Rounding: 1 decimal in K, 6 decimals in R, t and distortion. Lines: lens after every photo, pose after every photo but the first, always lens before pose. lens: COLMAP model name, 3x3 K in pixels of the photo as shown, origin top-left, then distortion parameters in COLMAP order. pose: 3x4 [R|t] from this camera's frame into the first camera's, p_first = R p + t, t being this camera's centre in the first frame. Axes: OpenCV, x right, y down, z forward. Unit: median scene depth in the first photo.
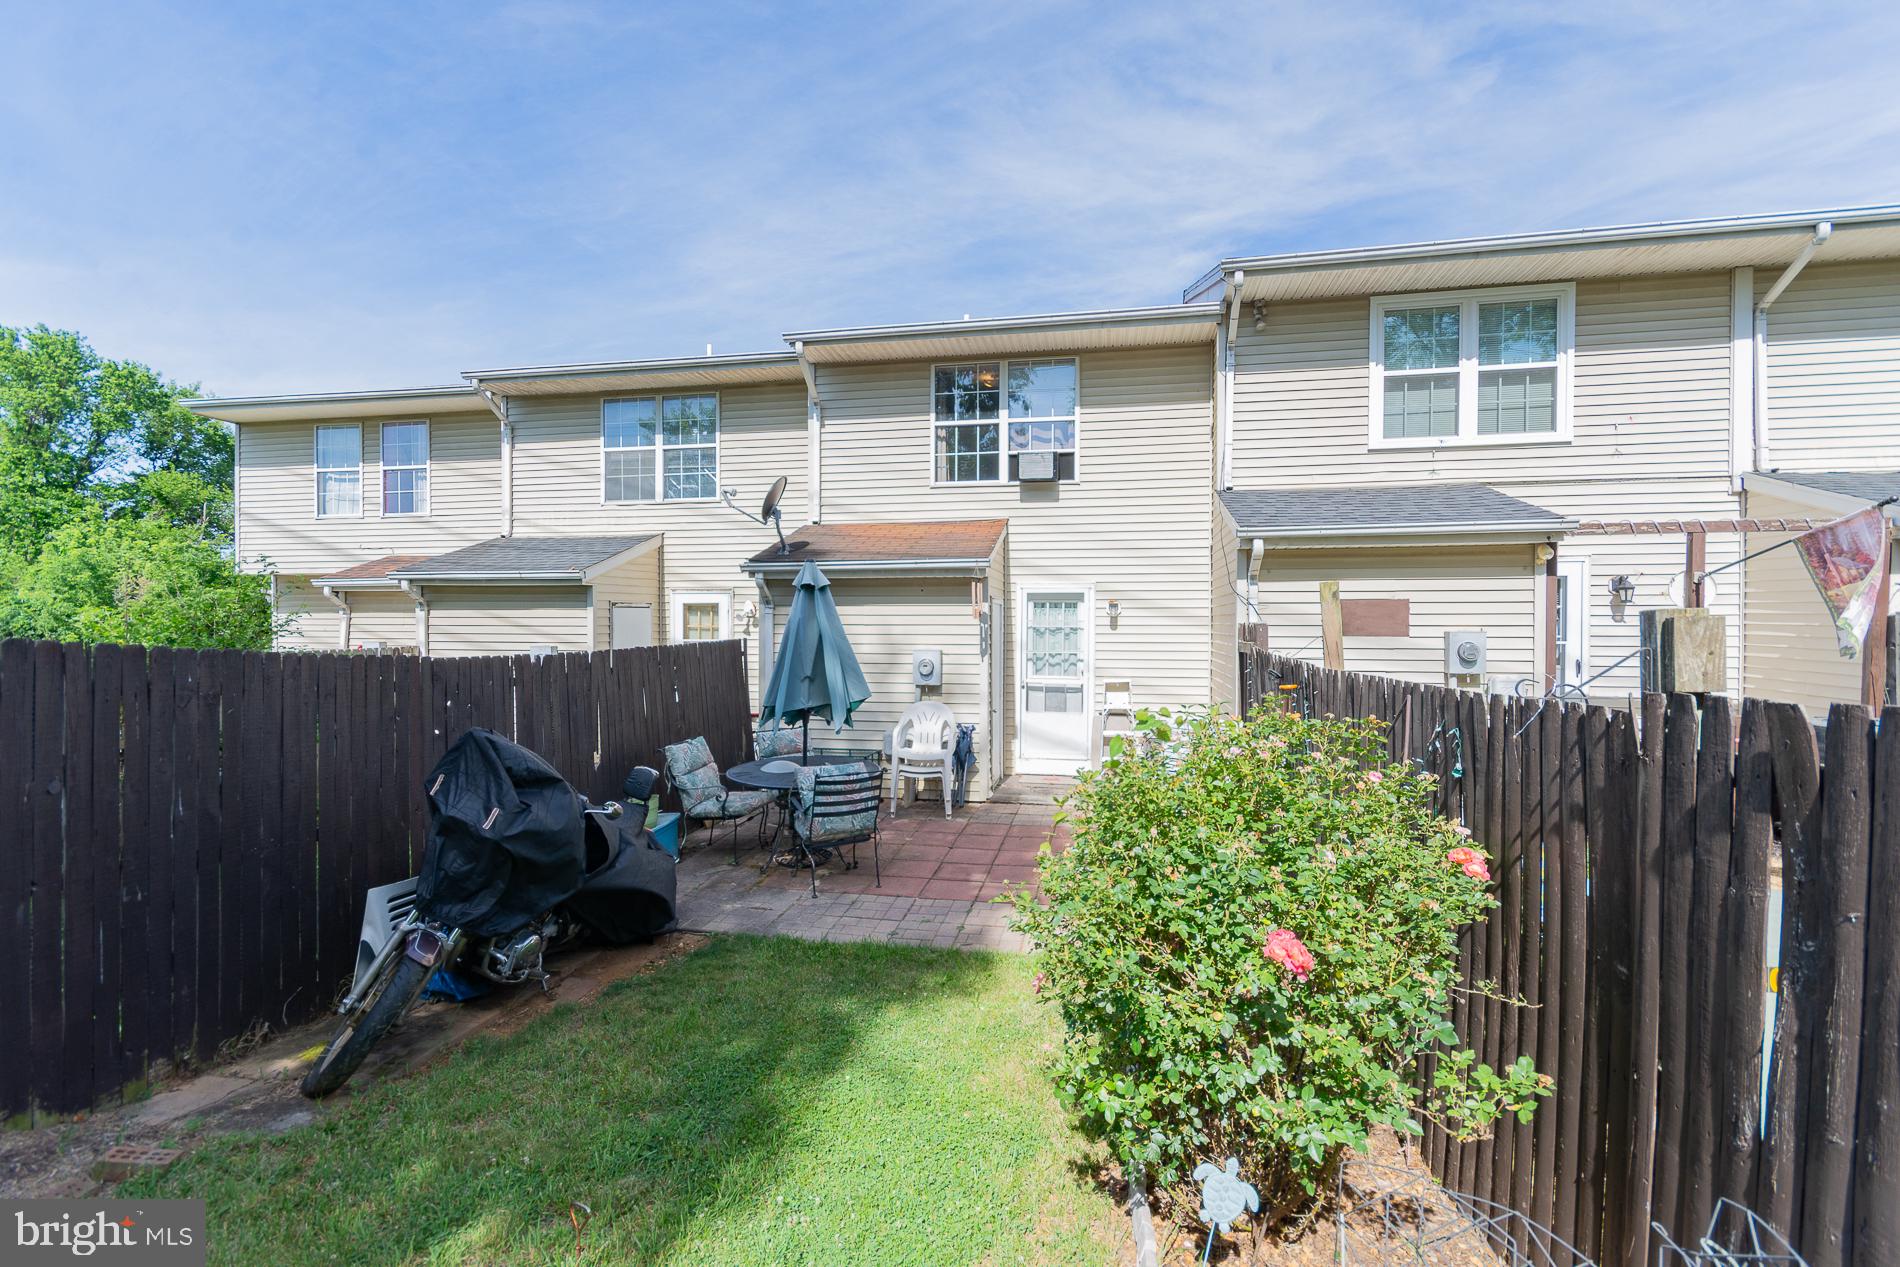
lens RADIAL K [[825.9, 0, 950.0], [0, 825.9, 633.5], [0, 0, 1]] dist [0.004335, -0.000318]
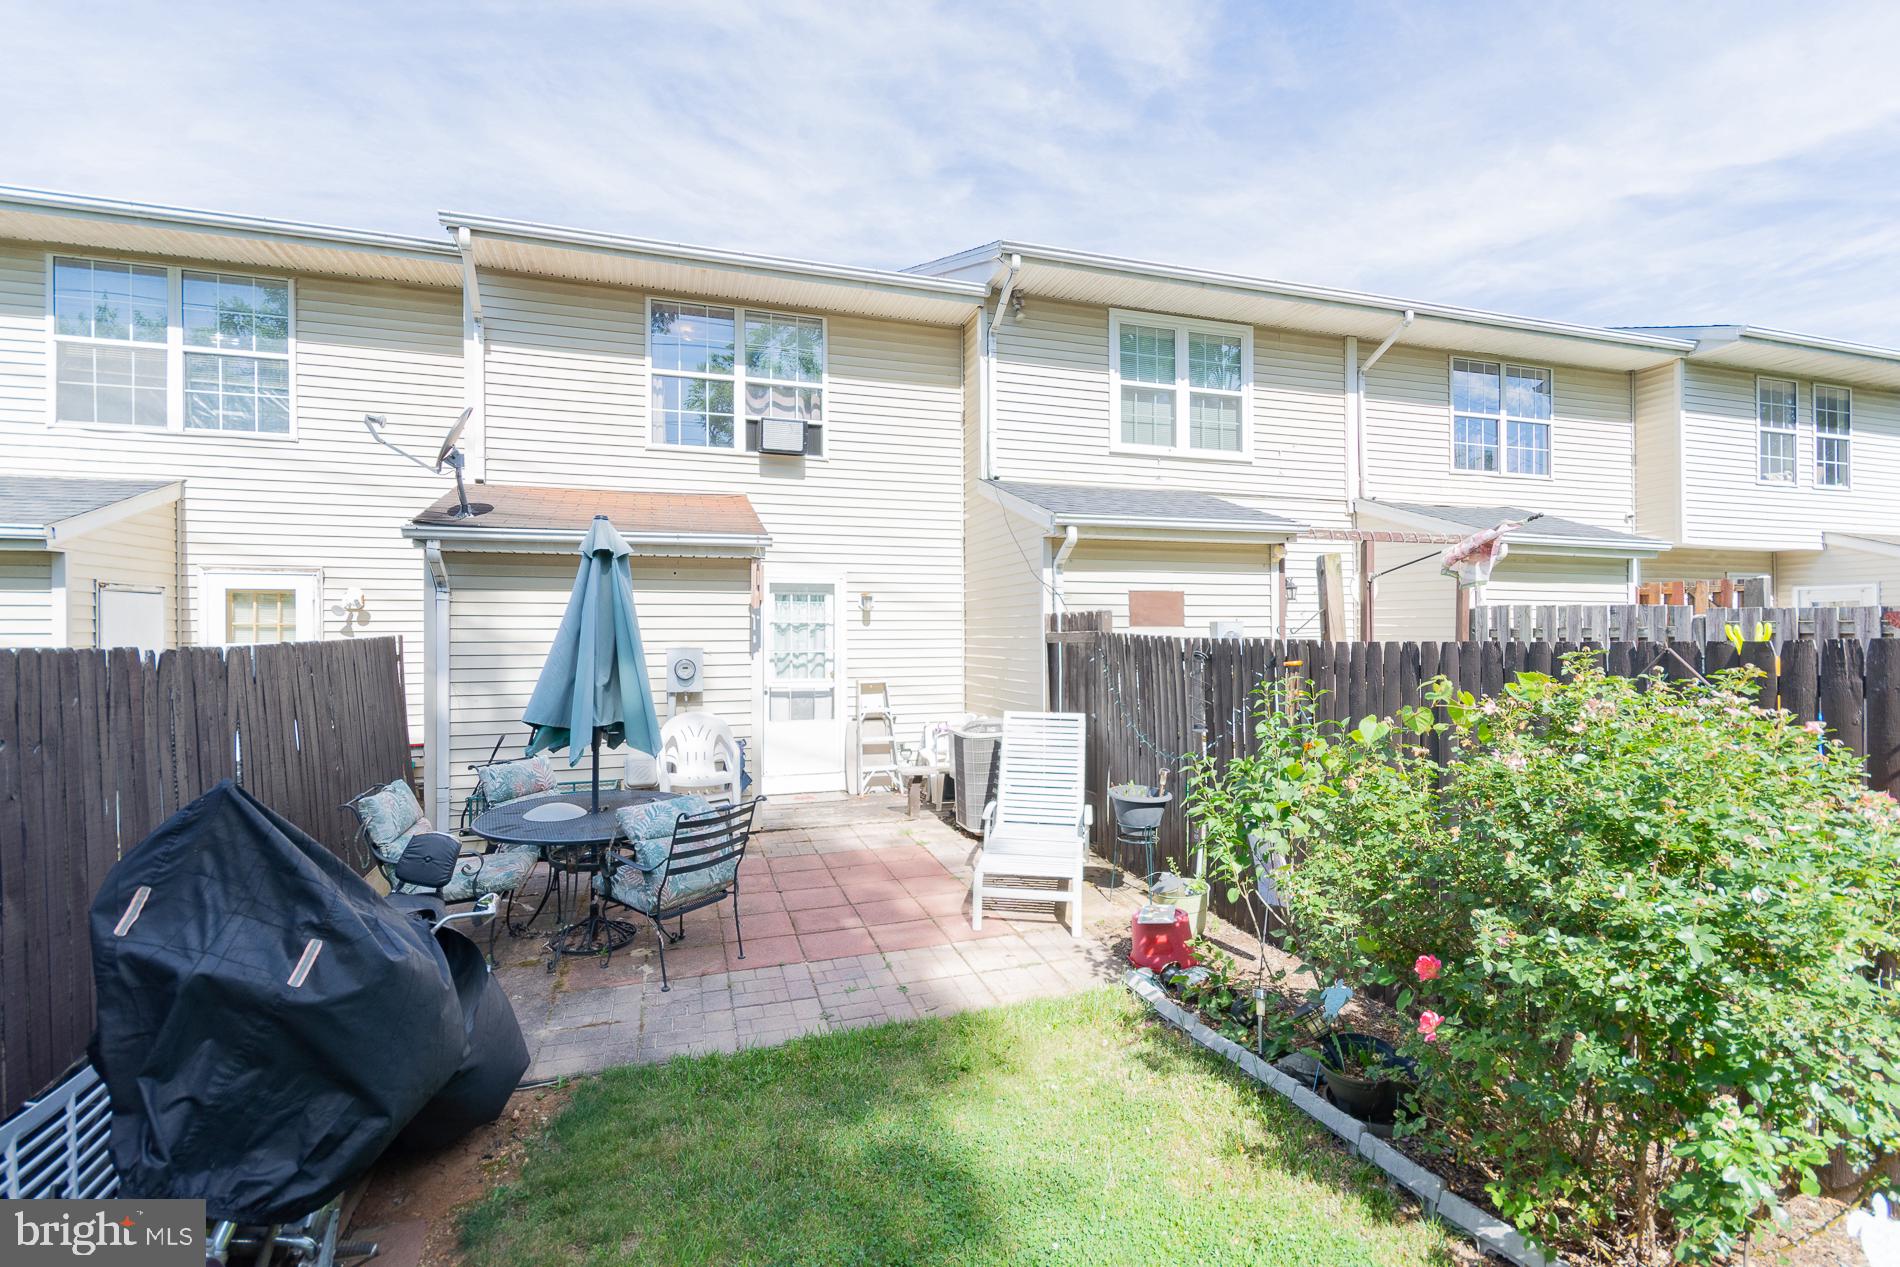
lens RADIAL K [[853.2, 0, 953.4], [0, 853.2, 633.1], [0, 0, 1]] dist [0.002254, 0.000373]
pose [[0.870401, -0.004702, 0.492321, -0.196678], [0.011186, 0.999885, -0.010227, 0.016038], [-0.492217, 0.014409, 0.870353, 0.154159]]
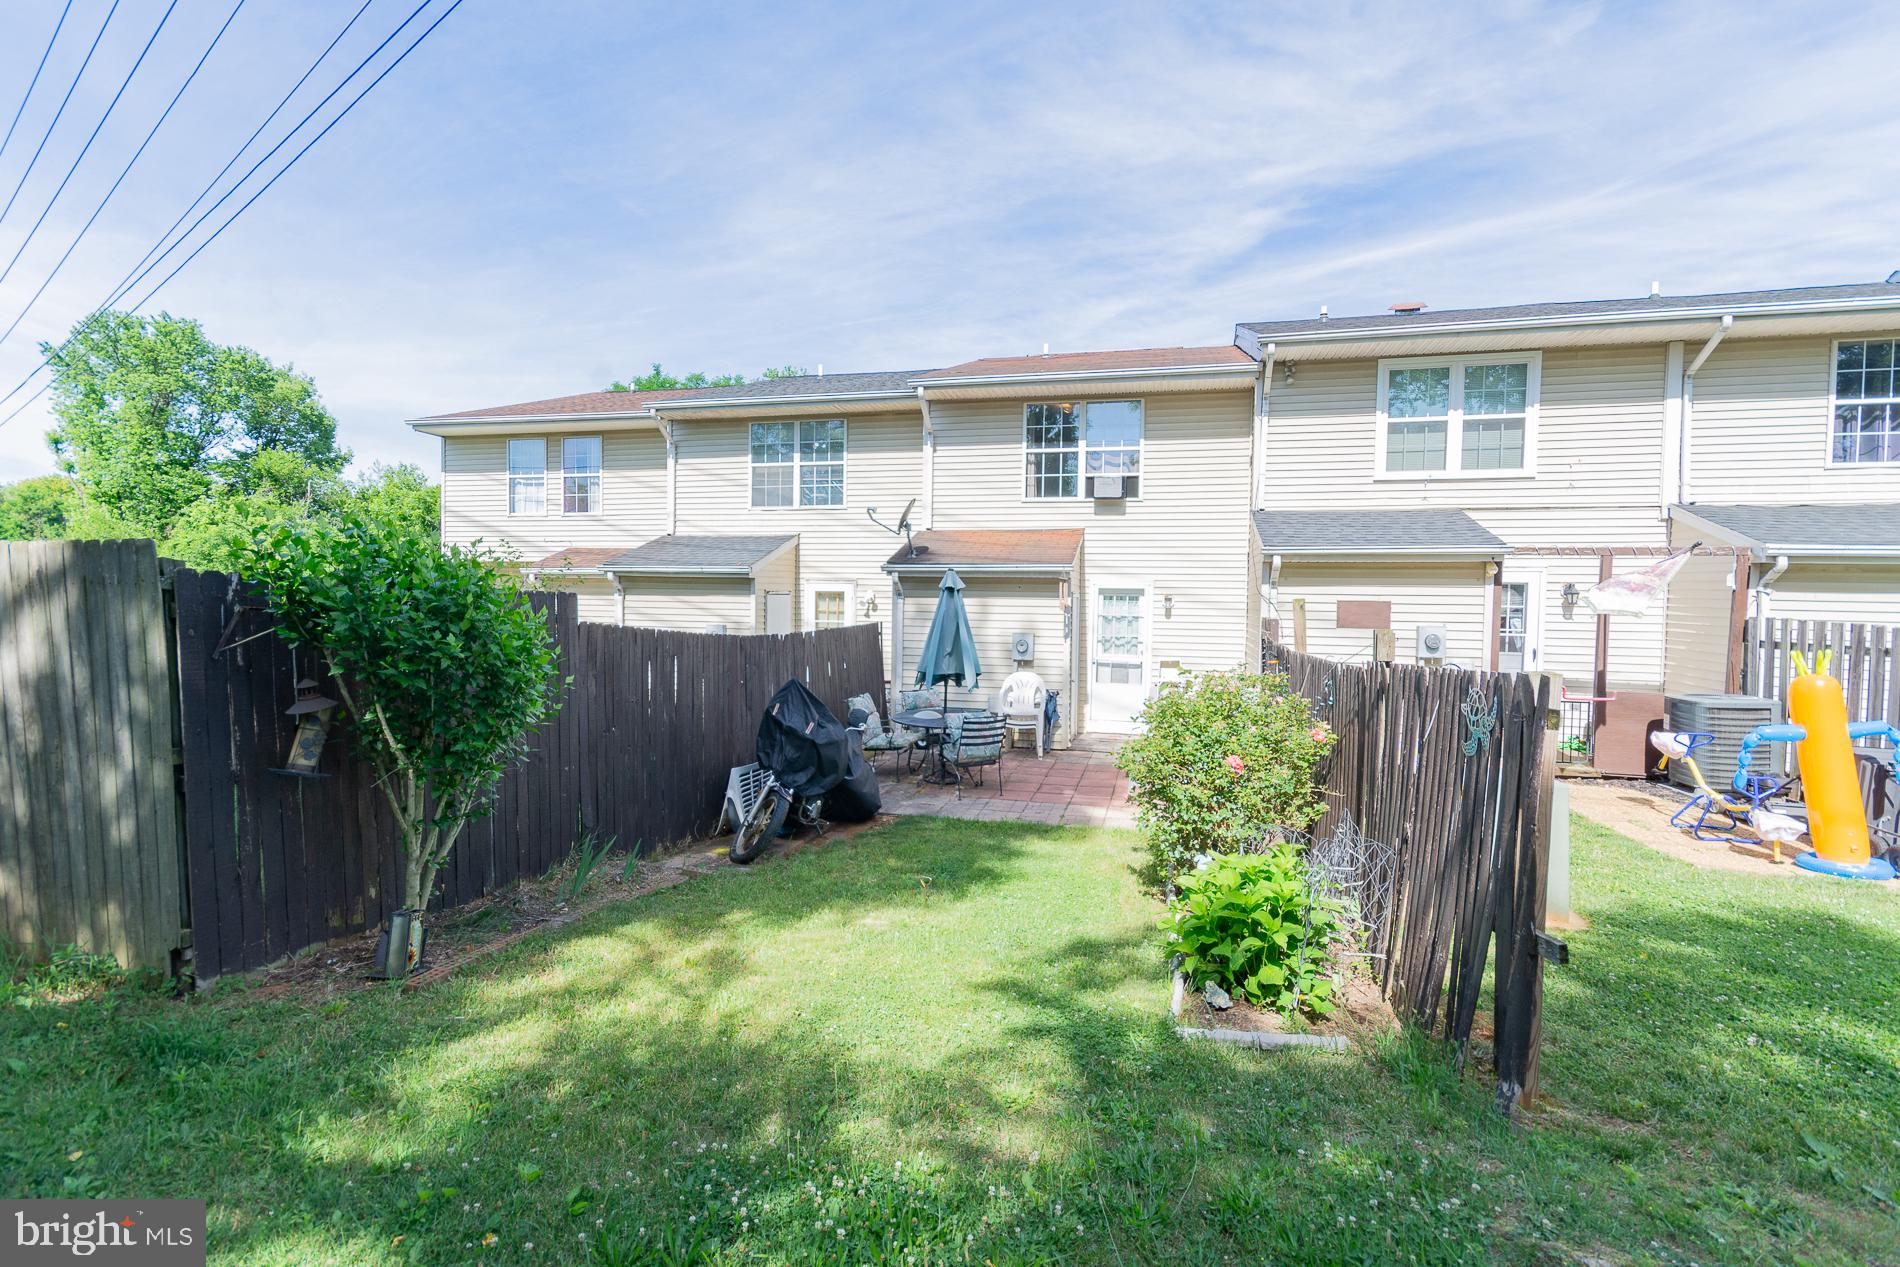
lens RADIAL K [[853.2, 0, 953.4], [0, 853.2, 633.1], [0, 0, 1]] dist [0.002254, 0.000373]
pose [[0.998557, 0.015336, -0.051456, -0.065214], [-0.013981, 0.999548, 0.026600, -0.013637], [0.051841, -0.025842, 0.998321, -0.337947]]
